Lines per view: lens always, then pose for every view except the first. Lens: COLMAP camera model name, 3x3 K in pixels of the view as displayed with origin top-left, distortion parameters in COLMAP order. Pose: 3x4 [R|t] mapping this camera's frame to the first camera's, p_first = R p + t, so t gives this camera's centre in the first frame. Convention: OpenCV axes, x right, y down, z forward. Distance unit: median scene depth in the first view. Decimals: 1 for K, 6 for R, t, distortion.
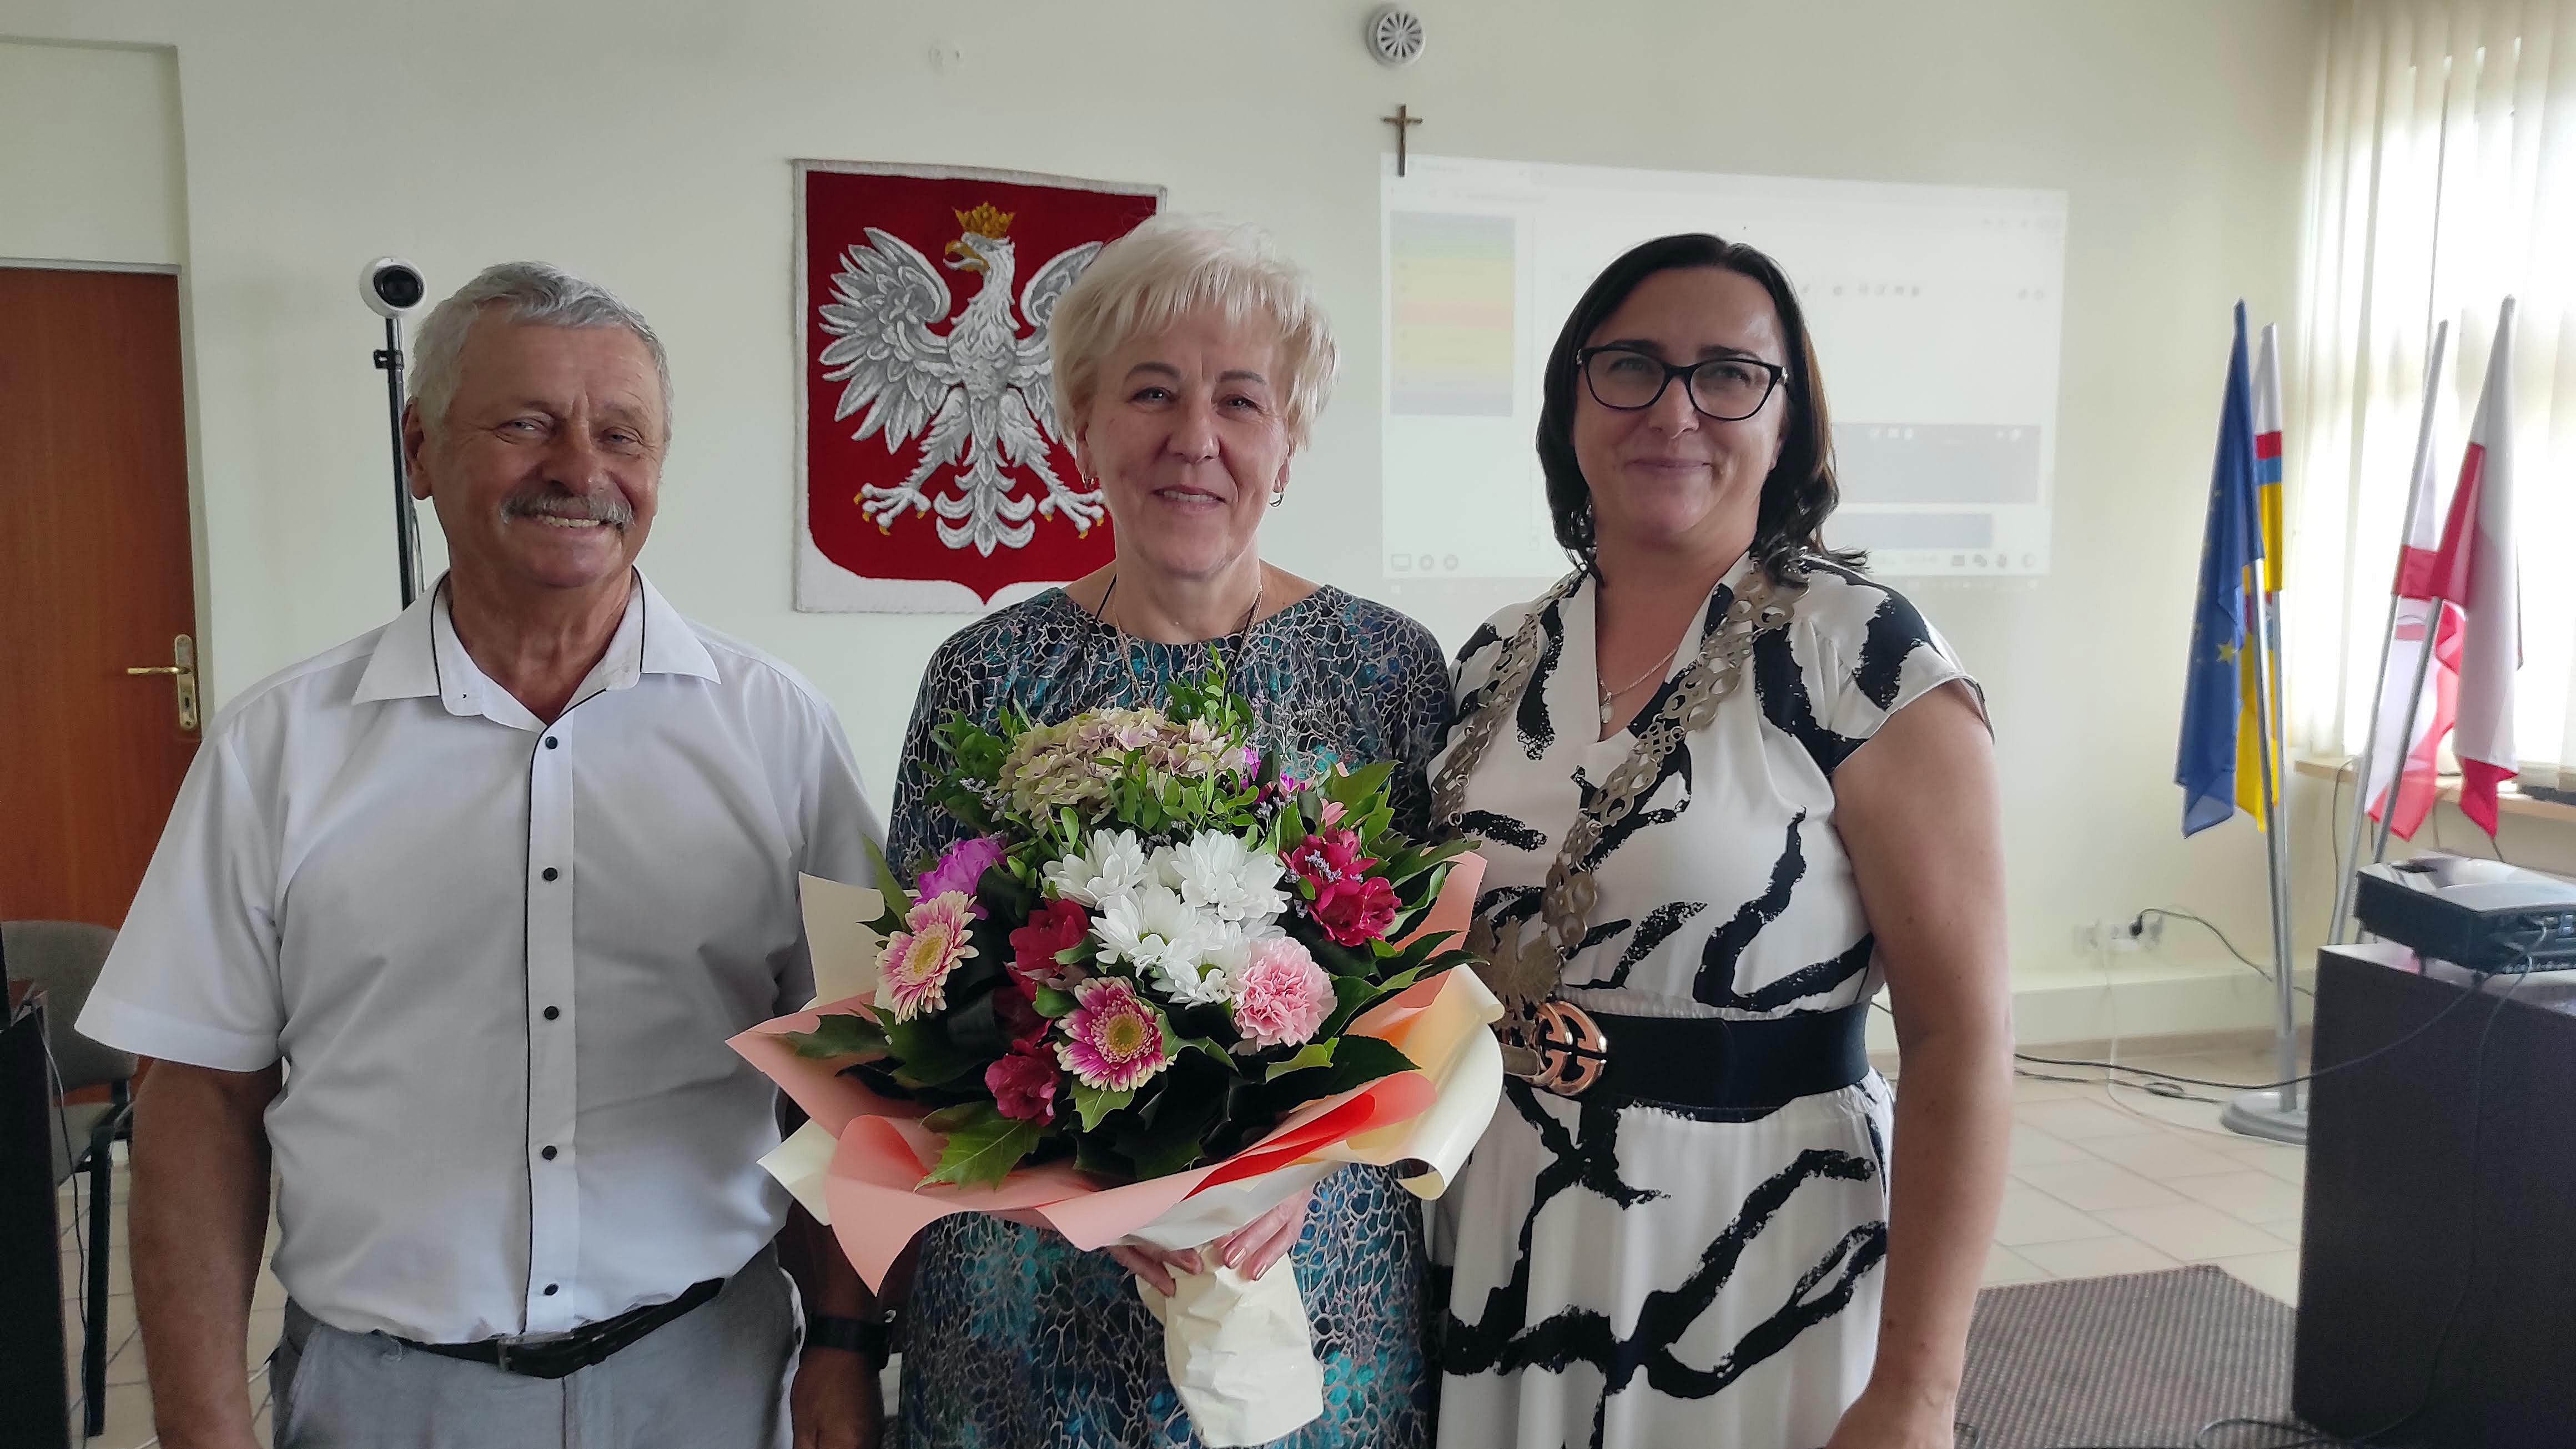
lens RADIAL K [[1880.5, 0, 1262.6], [0, 1880.5, 704.6], [0, 0, 1]] dist [0.060033, -0.060986]
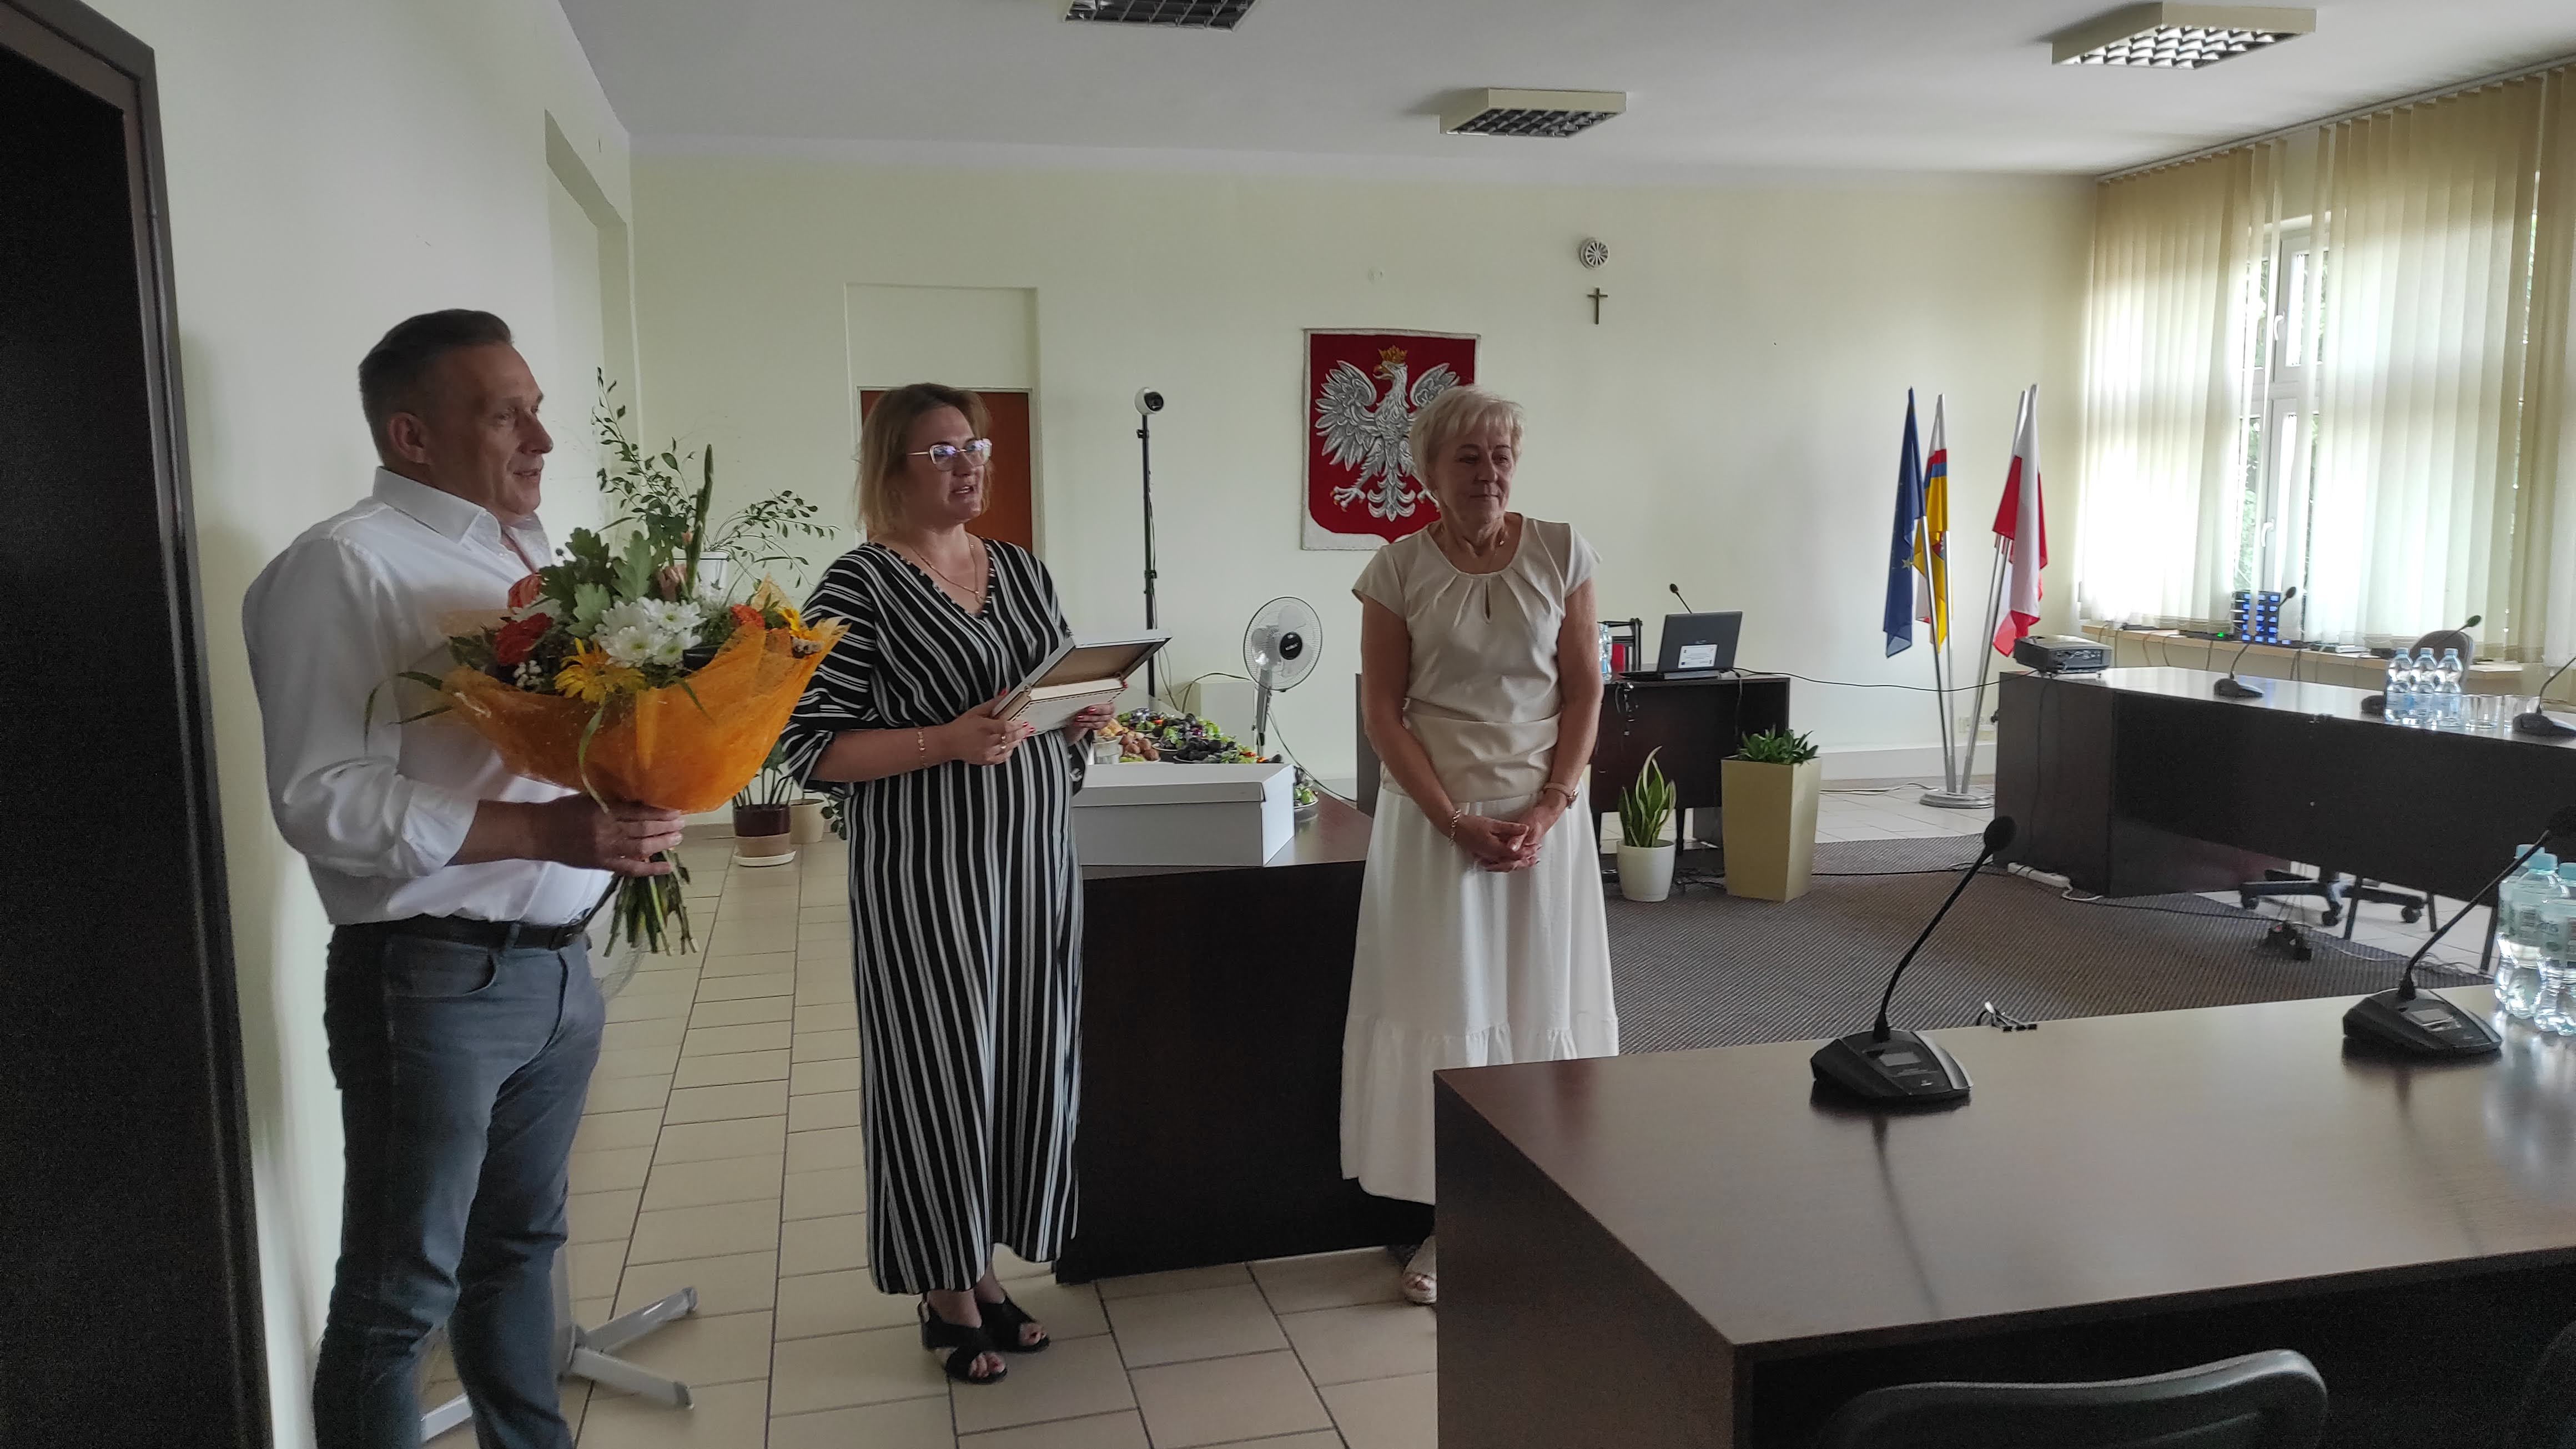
lens RADIAL K [[1880.5, 0, 1277.2], [0, 1880.5, 749.7], [0, 0, 1]] dist [0.060033, -0.060986]
pose [[0.999552, -0.006984, -0.029096, -0.215278], [0.008165, 0.999138, 0.040695, 0.083557], [0.028787, -0.040914, 0.998748, -1.039720]]
